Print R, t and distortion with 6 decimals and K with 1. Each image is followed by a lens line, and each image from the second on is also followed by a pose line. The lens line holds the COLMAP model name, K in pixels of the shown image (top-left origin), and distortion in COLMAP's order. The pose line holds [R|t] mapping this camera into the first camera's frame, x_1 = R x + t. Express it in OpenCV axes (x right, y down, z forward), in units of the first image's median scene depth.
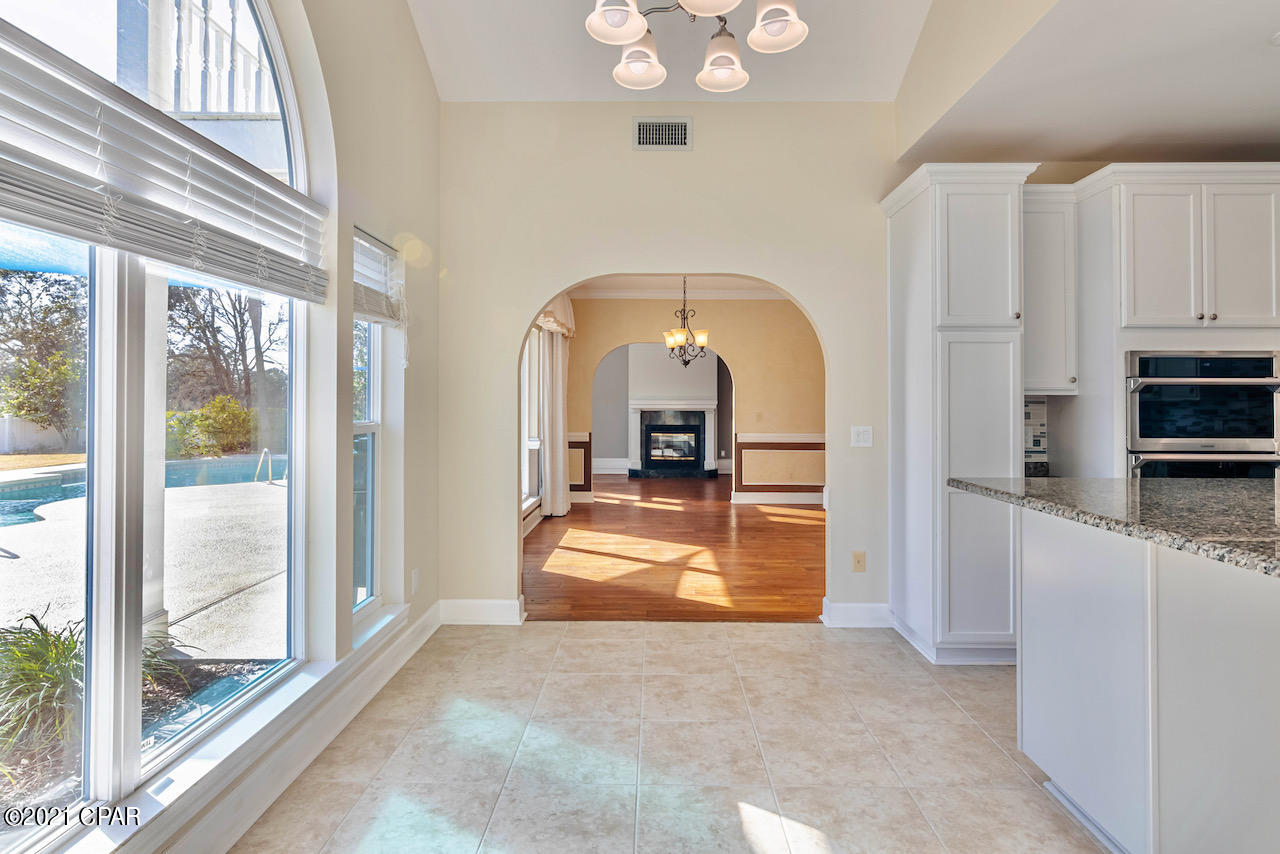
lens RADIAL K [[673.0, 0, 639.5], [0, 673.0, 394.8], [0, 0, 1]] dist [-0.002460, -0.000559]
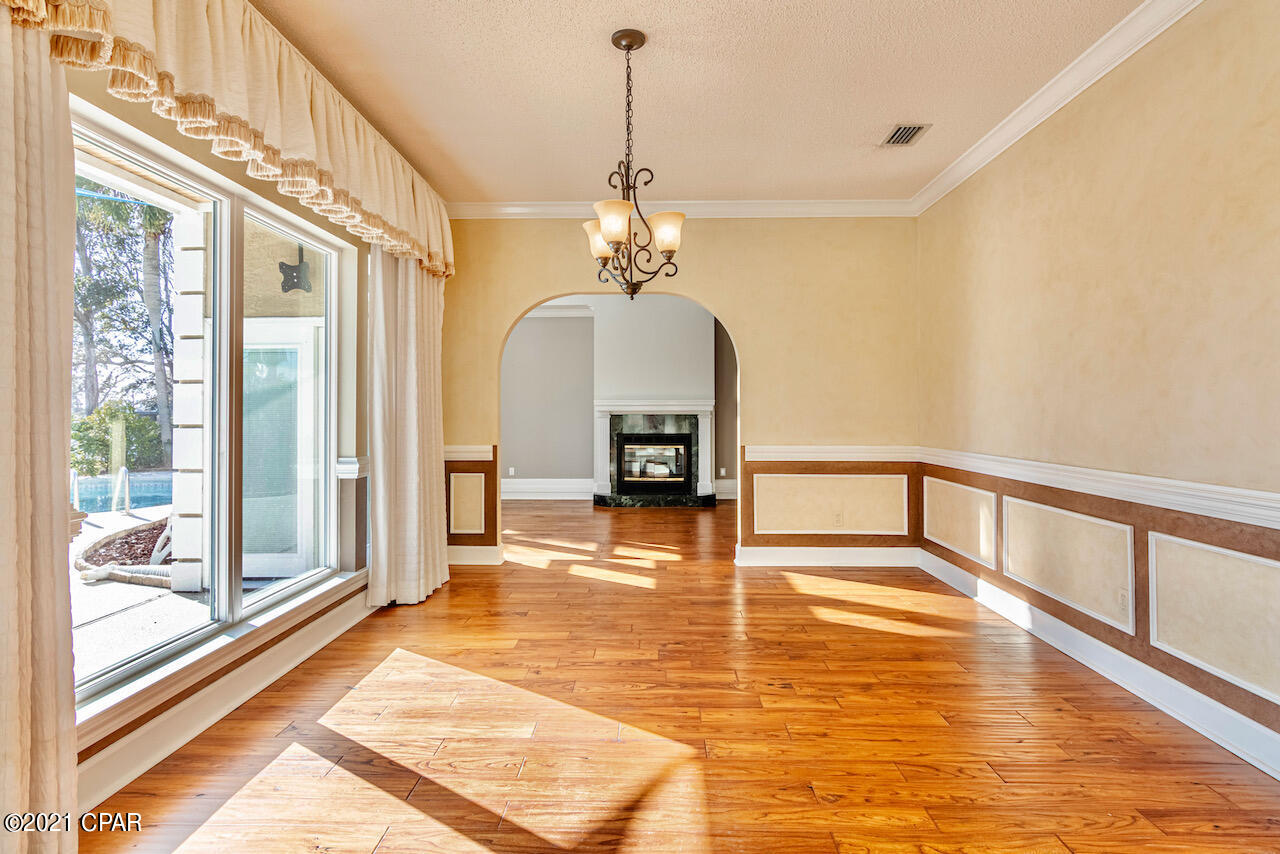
lens RADIAL K [[652.2, 0, 639.2], [0, 652.2, 407.8], [0, 0, 1]] dist [-0.001366, -0.000046]
pose [[0.999962, -0.003917, -0.007725, 0.130009], [0.003935, 0.999990, 0.002257, 0.051066], [0.007716, -0.002288, 0.999968, 0.975220]]
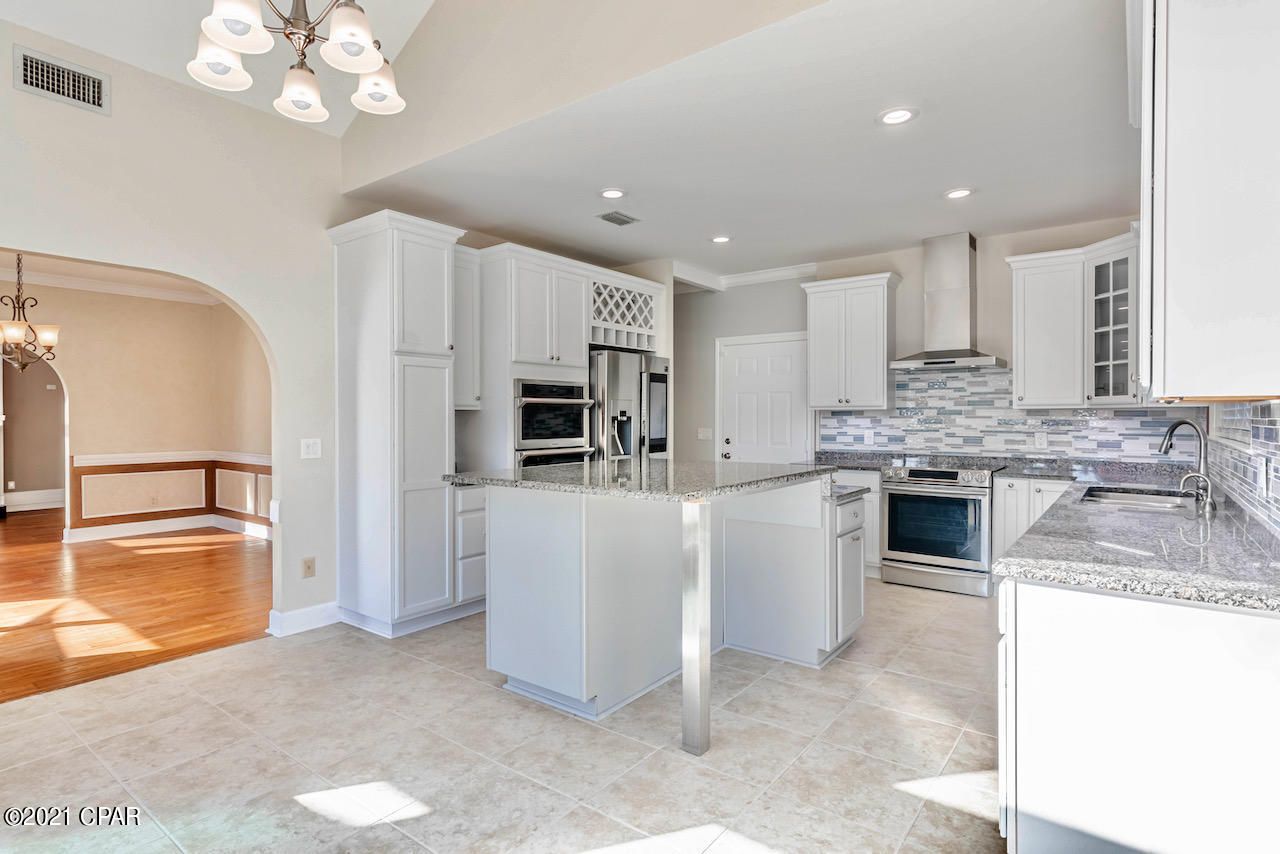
lens RADIAL K [[665.4, 0, 637.7], [0, 665.4, 421.6], [0, 0, 1]] dist [-0.002196, -0.000076]
pose [[0.589892, -0.011093, 0.807406, -0.220372], [-0.004867, 0.999839, 0.017292, -0.000474], [-0.807467, -0.014130, 0.589743, -0.025619]]
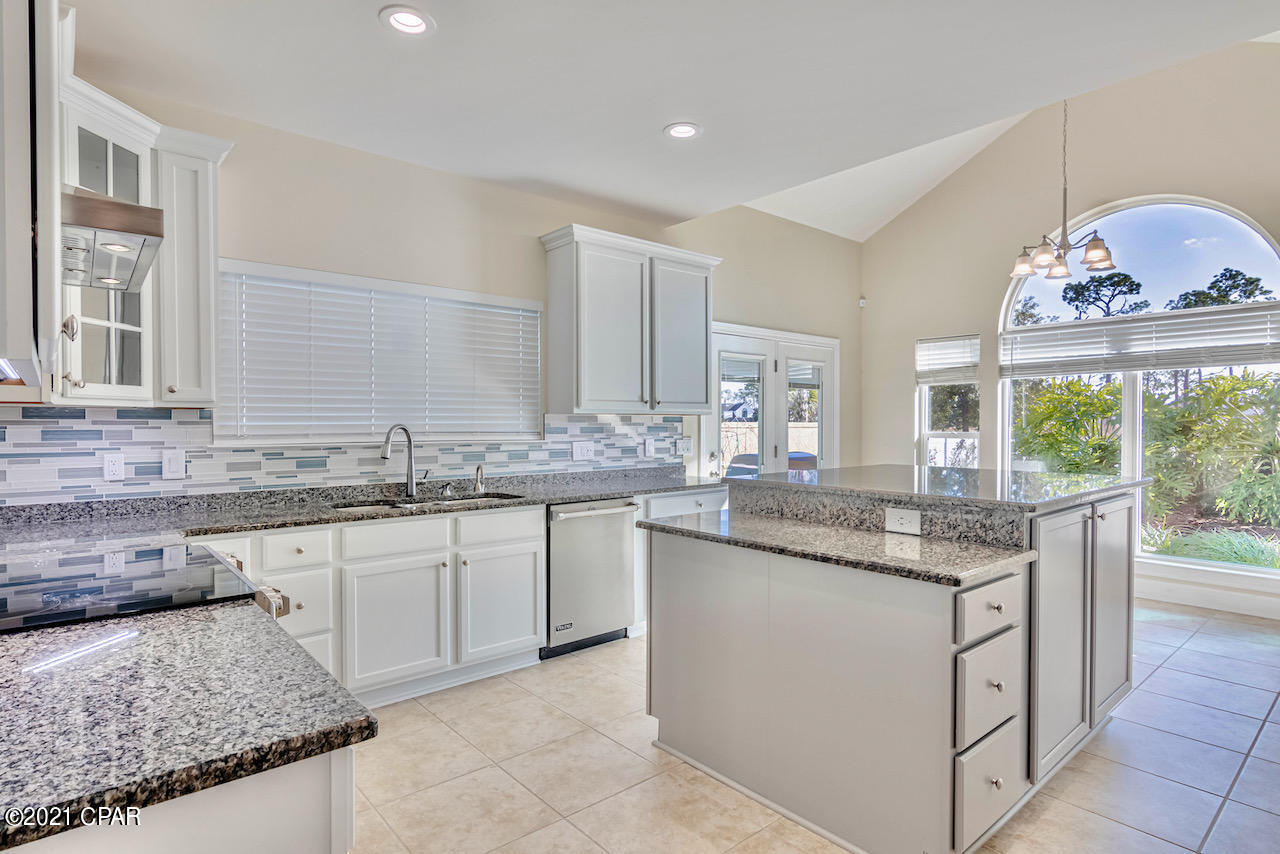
lens RADIAL K [[665.4, 0, 637.7], [0, 665.4, 421.6], [0, 0, 1]] dist [-0.002196, -0.000076]
pose [[-0.749641, -0.004048, -0.661833, 1.336669], [0.001674, 0.999967, -0.008012, 0.012656], [0.661843, -0.007114, -0.749609, 0.860167]]
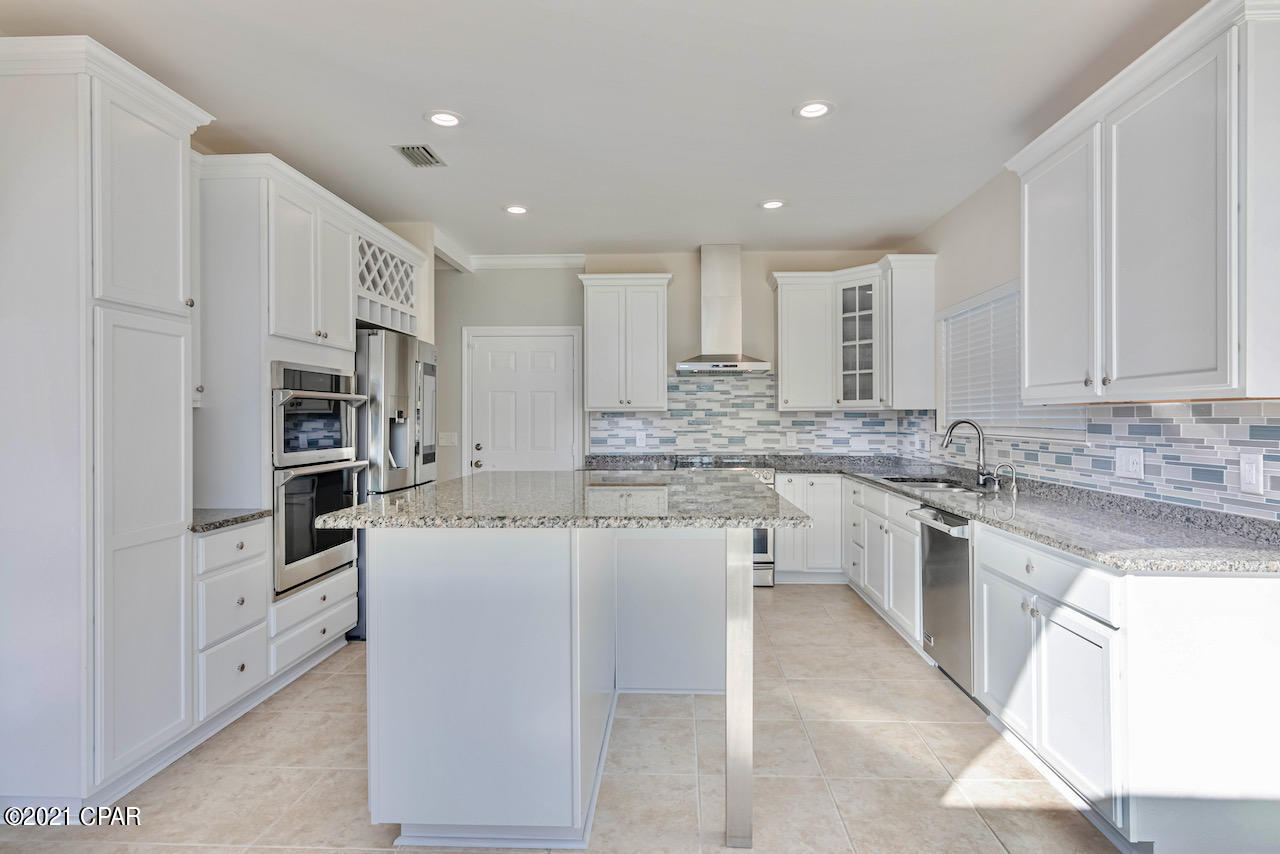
lens RADIAL K [[666.5, 0, 659.5], [0, 666.5, 420.9], [0, 0, 1]] dist [0.000722, 0.000206]
pose [[0.015872, -0.007390, 0.999847, -0.170916], [-0.007417, 0.999944, 0.007509, 0.006749], [-0.999847, -0.007535, 0.015817, 0.401334]]
